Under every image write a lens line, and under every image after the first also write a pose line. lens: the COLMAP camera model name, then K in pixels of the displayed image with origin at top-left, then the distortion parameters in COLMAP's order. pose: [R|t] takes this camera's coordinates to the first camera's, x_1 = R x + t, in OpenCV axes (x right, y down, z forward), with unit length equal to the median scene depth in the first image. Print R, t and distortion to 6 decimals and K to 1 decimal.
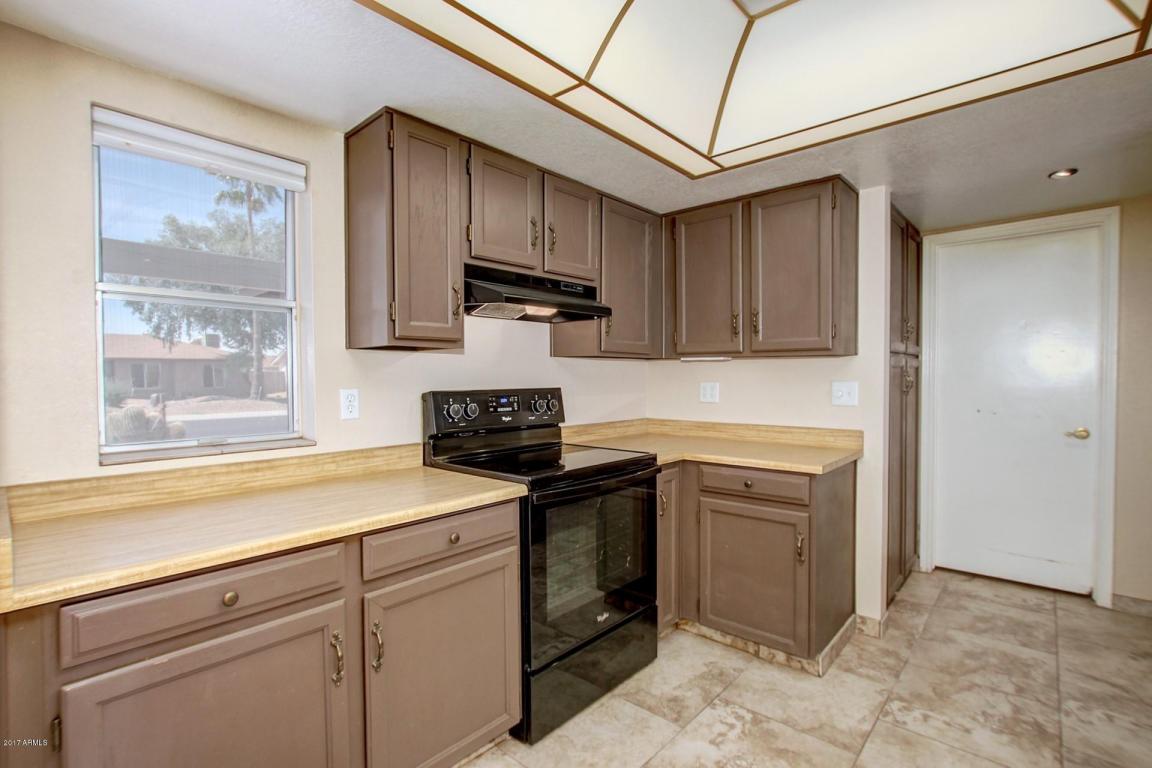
lens RADIAL K [[538.2, 0, 582.2], [0, 538.2, 382.6], [0, 0, 1]] dist [-0.021059, 0.002364]
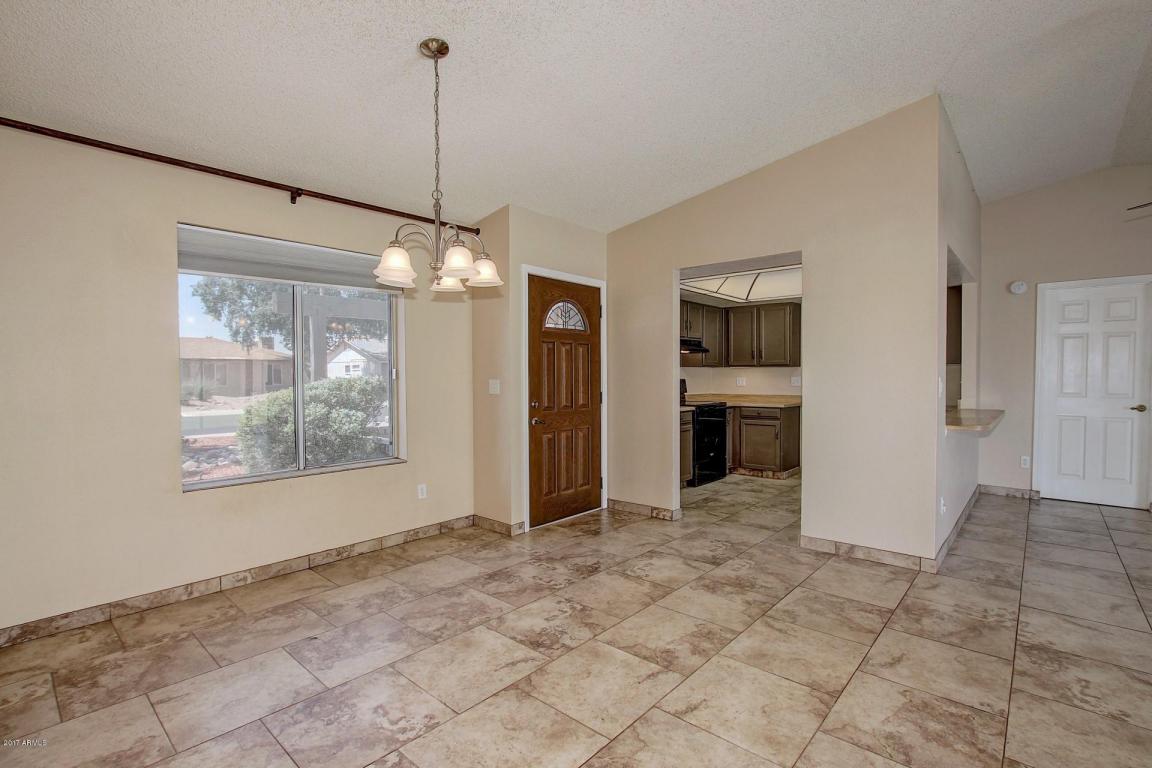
lens RADIAL K [[538.2, 0, 577.4], [0, 538.2, 389.3], [0, 0, 1]] dist [-0.021059, 0.002364]
pose [[0.999510, 0.000086, 0.031286, -0.673497], [-0.000574, 0.999878, 0.015620, 0.019778], [-0.031281, -0.015631, 0.999388, -1.638371]]
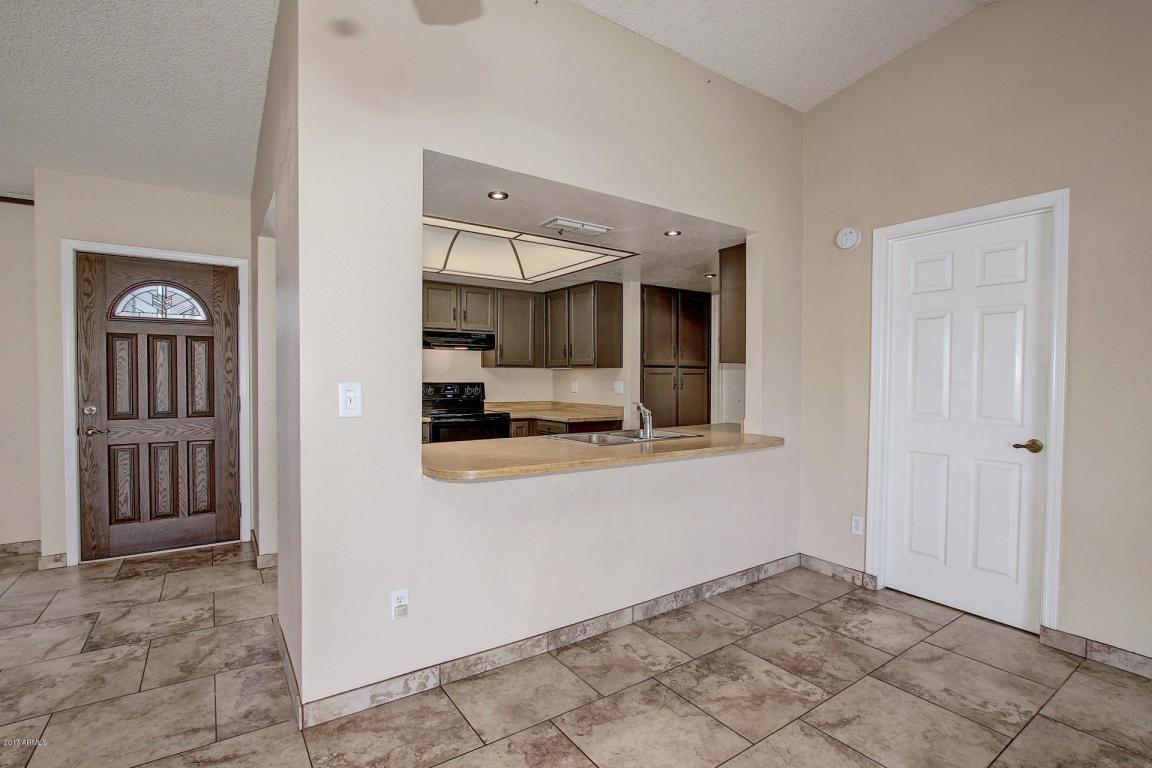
lens RADIAL K [[538.2, 0, 574.1], [0, 538.2, 387.9], [0, 0, 1]] dist [-0.021059, 0.002364]
pose [[0.976286, 0.014794, -0.215978, 0.792529], [-0.013051, 0.999870, 0.009497, 0.006234], [0.216090, -0.006453, 0.976352, -0.988923]]
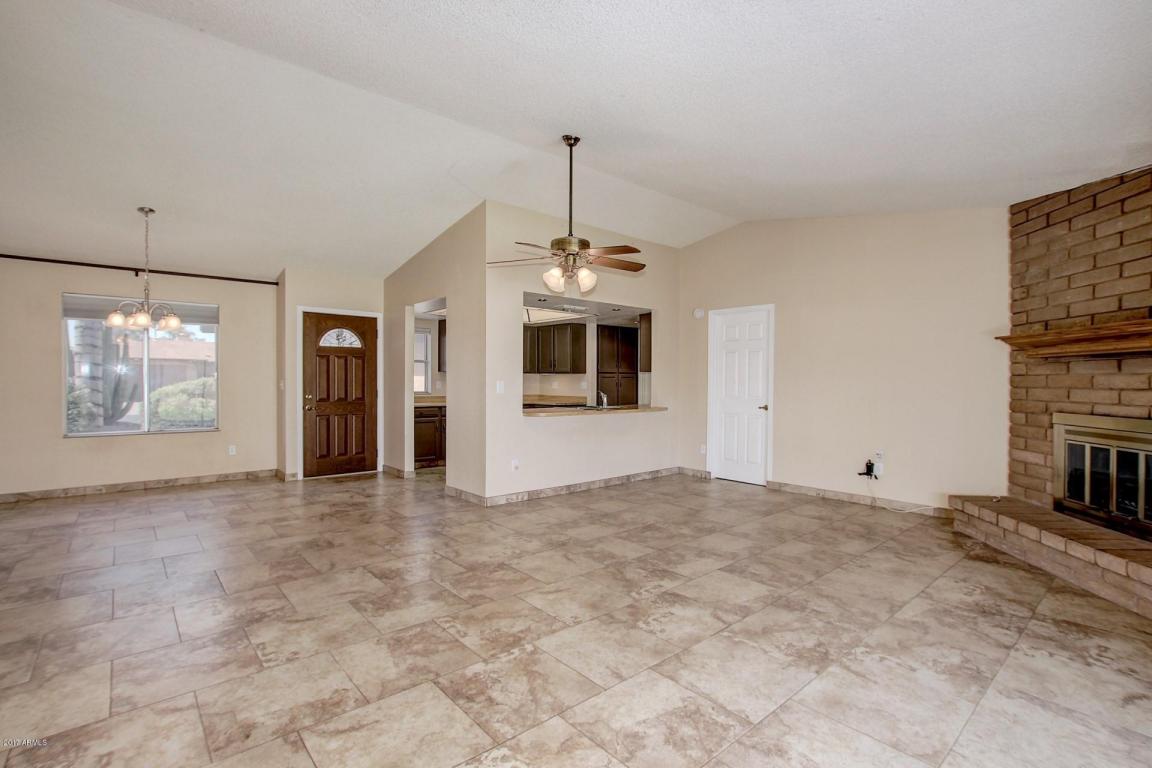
lens RADIAL K [[538.2, 0, 574.7], [0, 538.2, 387.4], [0, 0, 1]] dist [-0.021059, 0.002364]
pose [[0.994723, 0.012434, -0.101844, 0.811815], [-0.012264, 0.999922, 0.002292, 0.027778], [0.101864, -0.001031, 0.994798, -2.386948]]
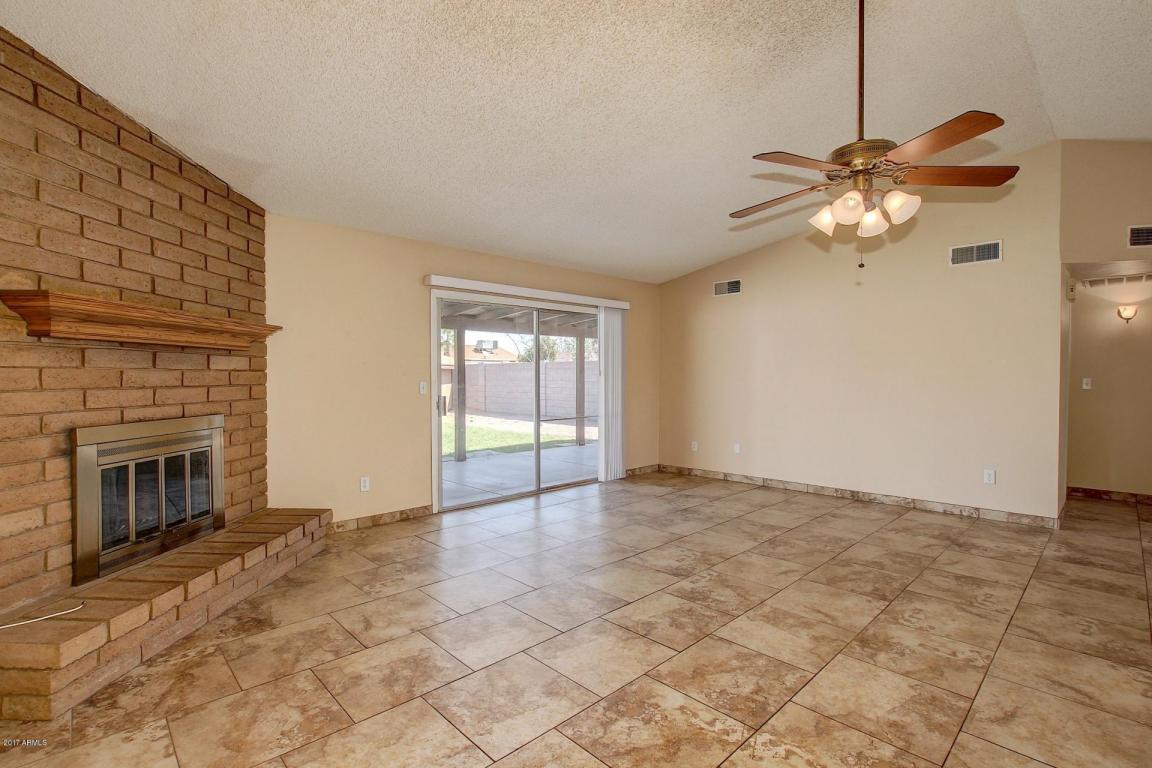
lens RADIAL K [[532.0, 0, 565.8], [0, 532.0, 389.2], [0, 0, 1]] dist [-0.027332, 0.002689]
pose [[-0.997193, 0.006202, 0.074621, 1.102068], [0.008917, 0.999308, 0.036108, -0.011372], [-0.074346, 0.036672, -0.996558, 0.234701]]
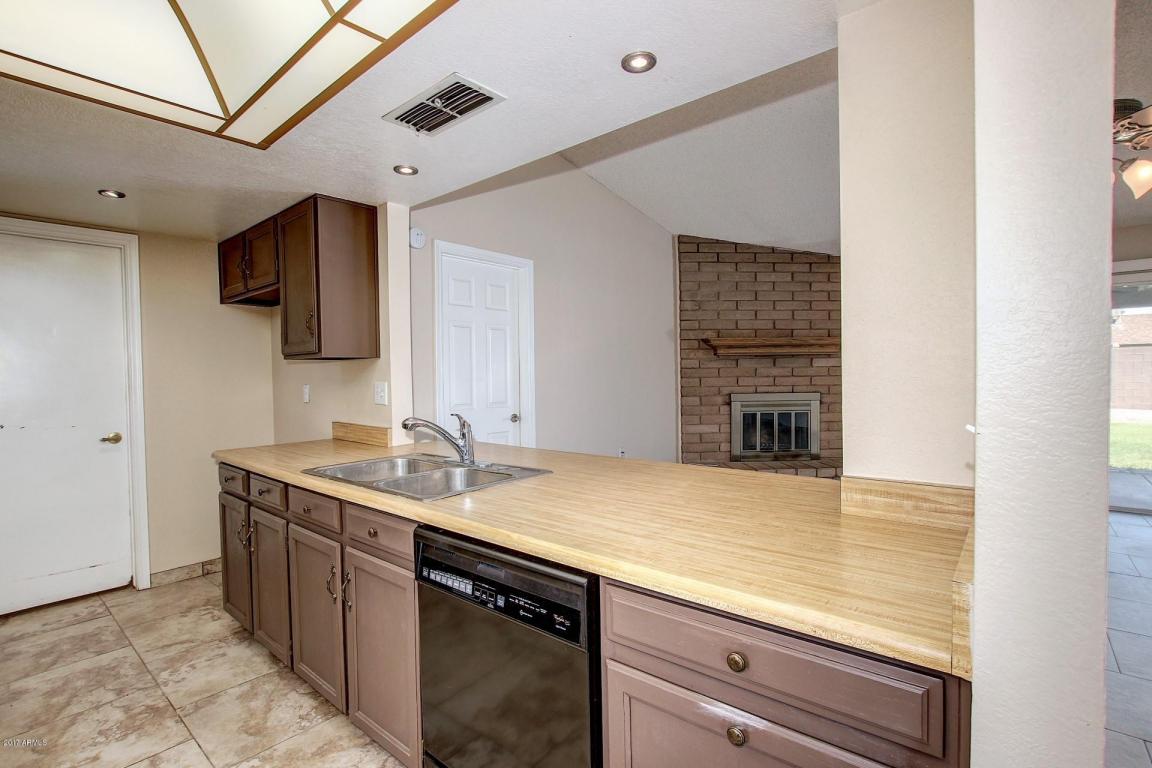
lens RADIAL K [[538.2, 0, 576.2], [0, 538.2, 385.9], [0, 0, 1]] dist [-0.021059, 0.002364]
pose [[-0.052945, -0.017060, 0.998452, -0.203950], [0.025662, 0.999501, 0.018439, -0.006323], [-0.998268, 0.026599, -0.052481, 0.135335]]
